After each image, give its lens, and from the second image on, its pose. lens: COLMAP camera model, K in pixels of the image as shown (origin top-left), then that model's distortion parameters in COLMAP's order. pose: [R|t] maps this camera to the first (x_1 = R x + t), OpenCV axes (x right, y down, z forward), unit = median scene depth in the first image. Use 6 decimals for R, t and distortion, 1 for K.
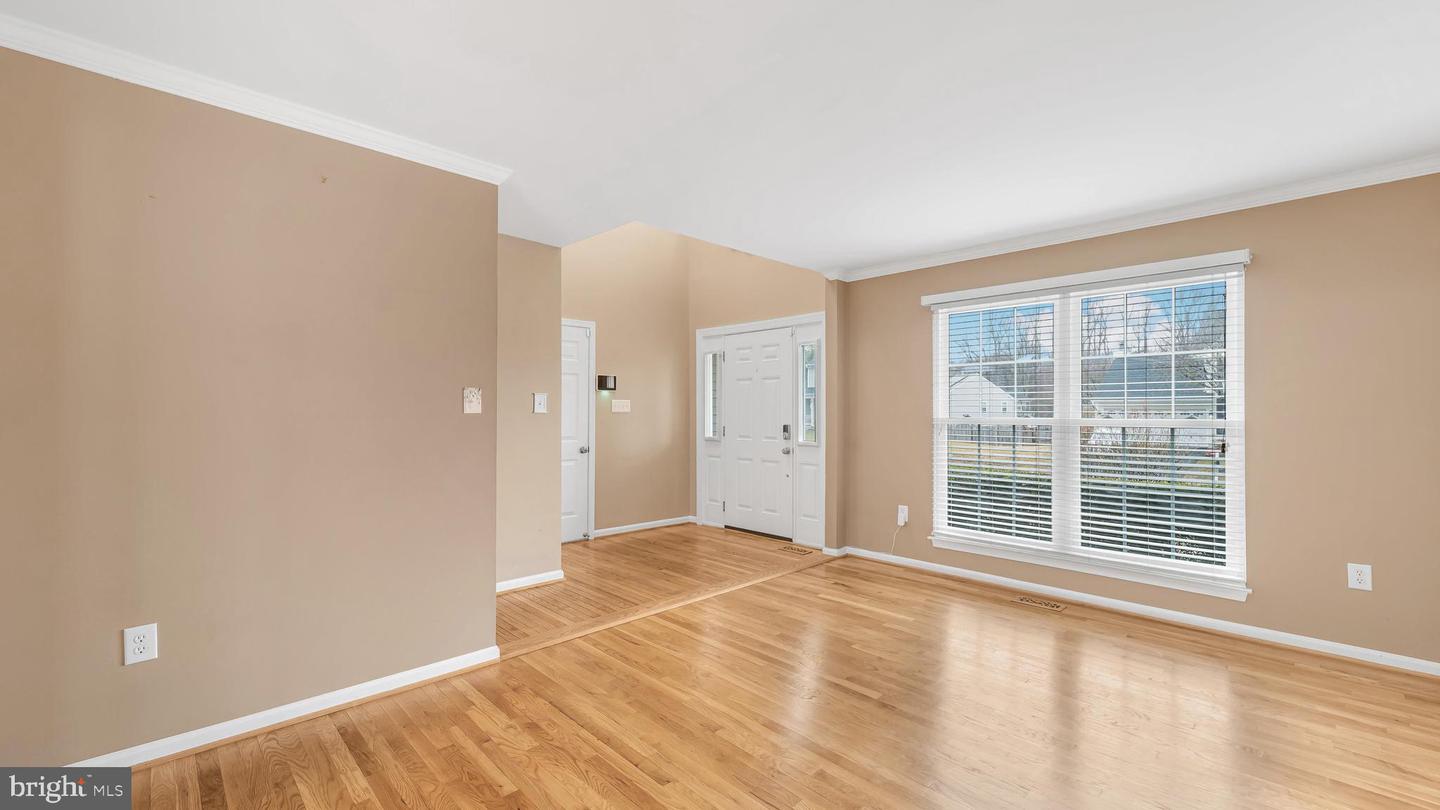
lens RADIAL K [[586.7, 0, 722.2], [0, 586.7, 408.0], [0, 0, 1]] dist [0.012383, -0.002198]
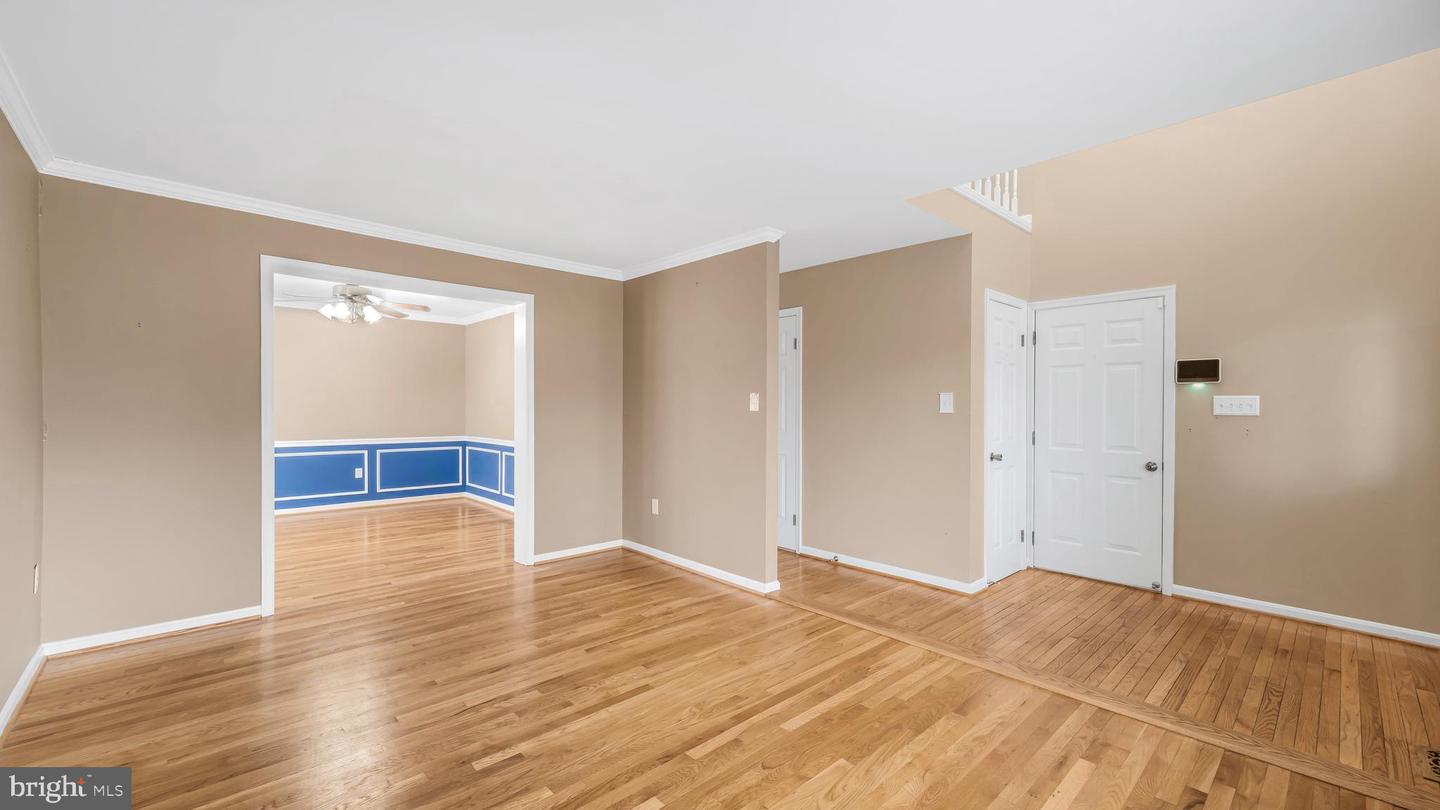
lens RADIAL K [[586.7, 0, 727.4], [0, 586.7, 402.3], [0, 0, 1]] dist [0.012383, -0.002198]
pose [[-0.024662, -0.014739, -0.999587, 0.733640], [-0.003916, 0.999885, -0.014647, 0.007644], [0.999688, 0.003554, -0.024717, 0.720631]]
